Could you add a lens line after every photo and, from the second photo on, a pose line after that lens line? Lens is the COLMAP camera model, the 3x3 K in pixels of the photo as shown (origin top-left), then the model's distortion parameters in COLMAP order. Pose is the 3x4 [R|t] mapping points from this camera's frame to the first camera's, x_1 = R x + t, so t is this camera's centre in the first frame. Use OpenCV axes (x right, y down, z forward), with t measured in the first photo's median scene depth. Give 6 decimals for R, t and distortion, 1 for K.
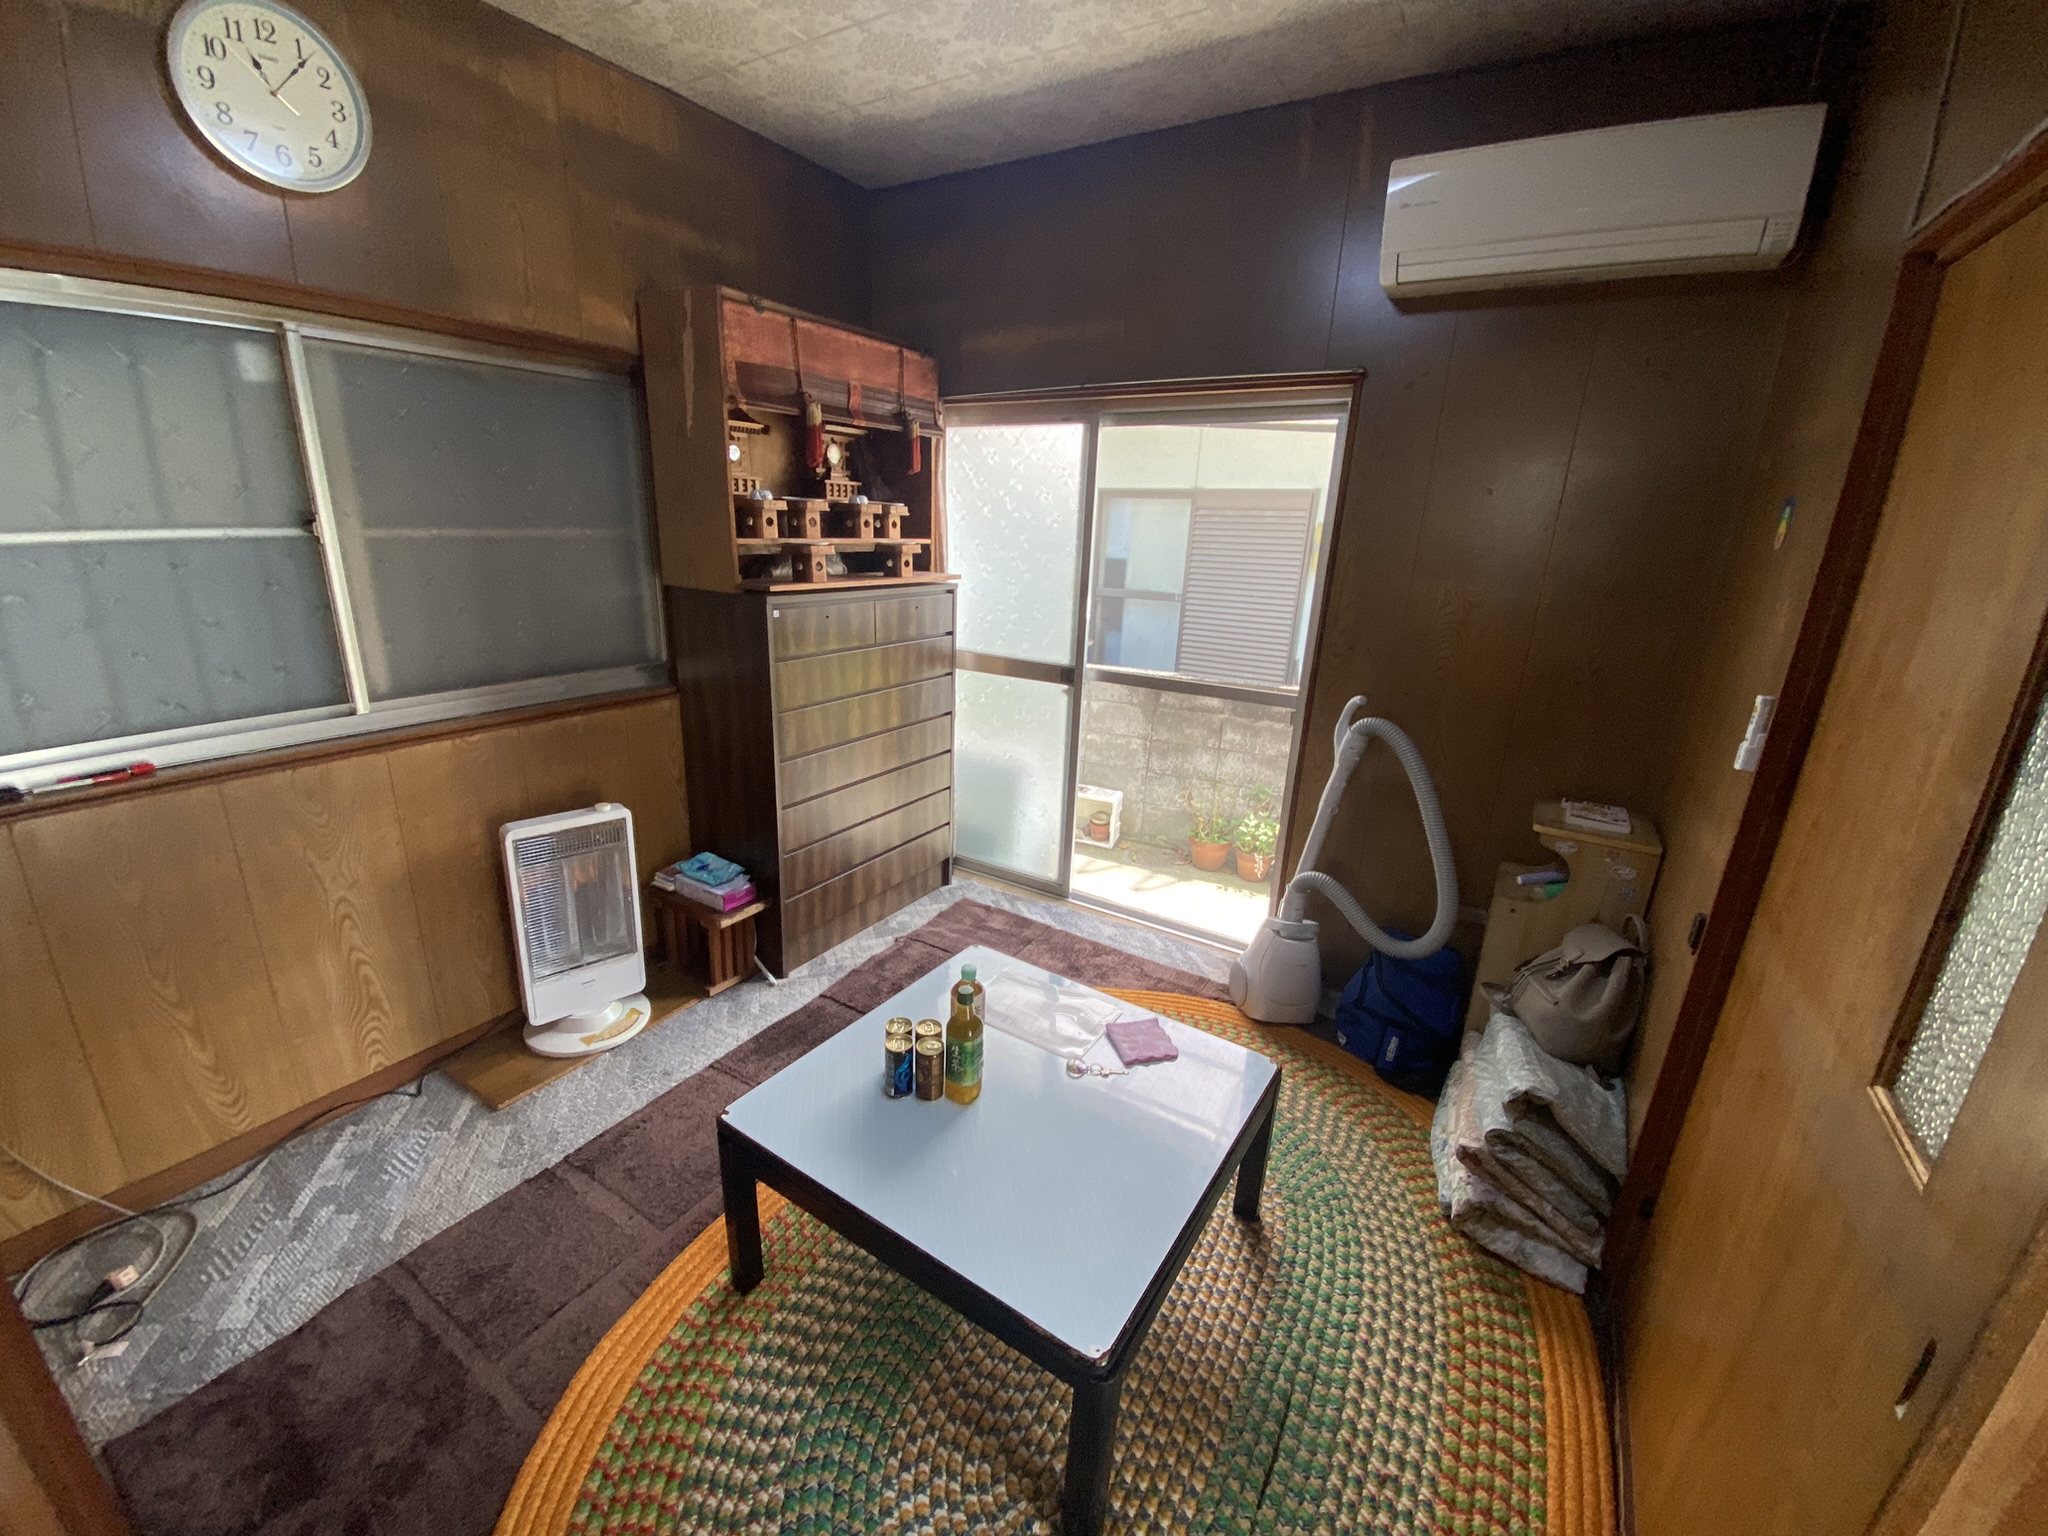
lens RADIAL K [[831.3, 0, 1007.5], [0, 831.3, 765.8], [0, 0, 1]] dist [-0.001452, -0.000738]
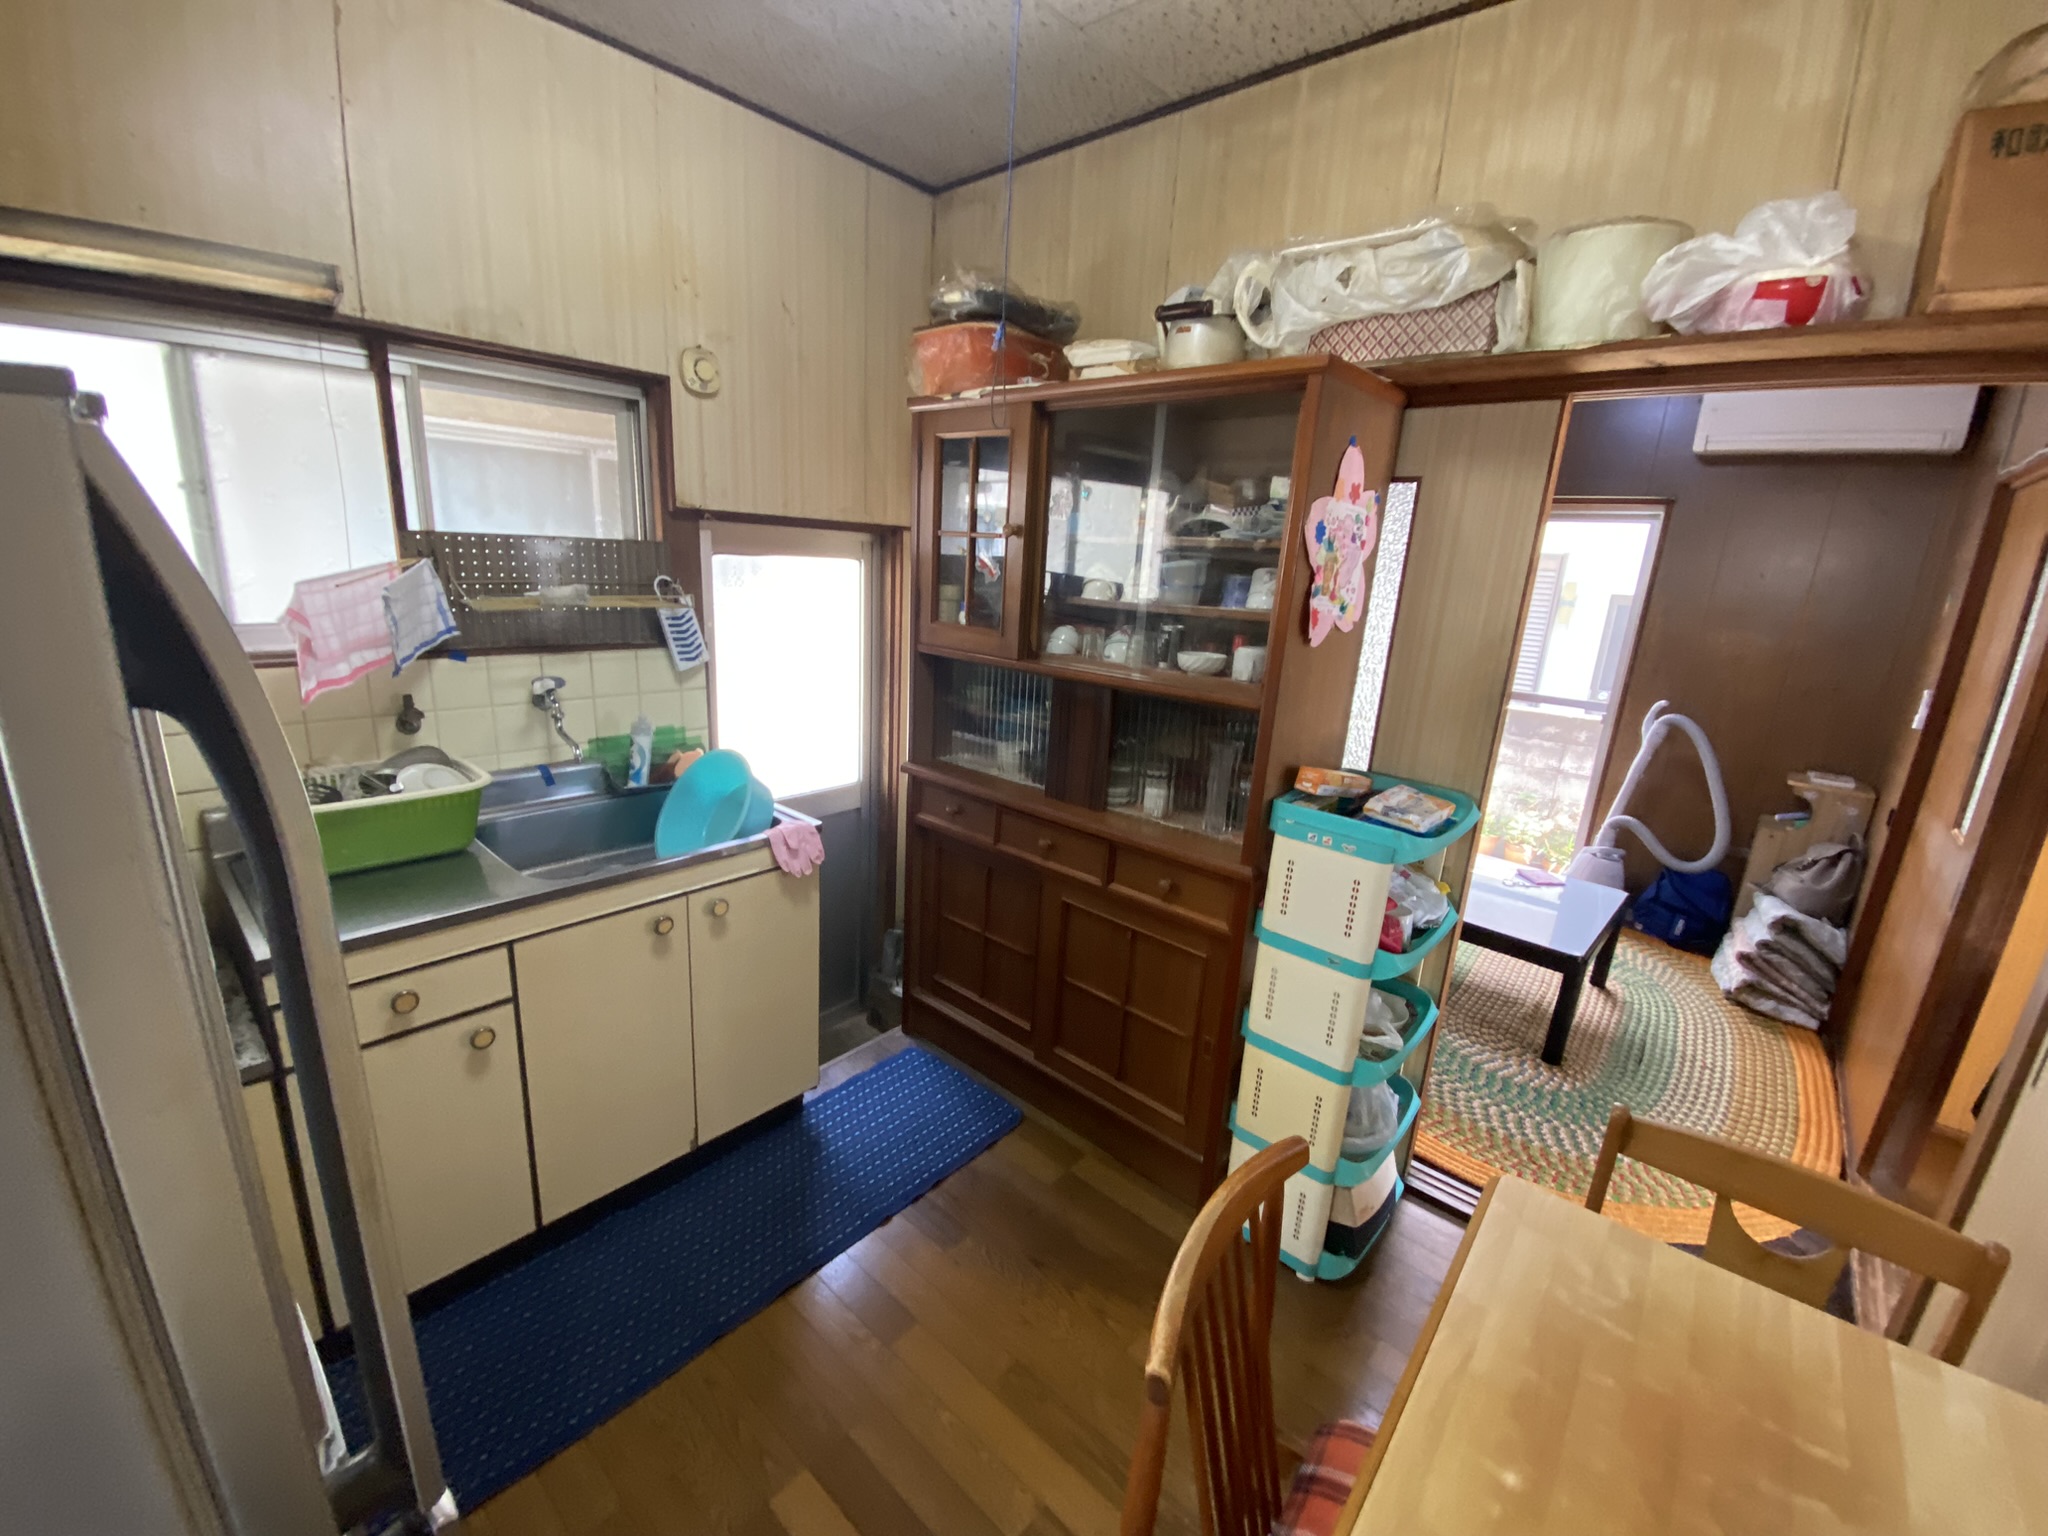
lens RADIAL K [[831.3, 0, 1035.6], [0, 831.3, 769.5], [0, 0, 1]] dist [-0.001452, -0.000738]
pose [[0.986748, 0.054507, -0.152834, -0.607817], [-0.060982, 0.997415, -0.038003, 0.214860], [0.150367, 0.046820, 0.987521, -0.876414]]
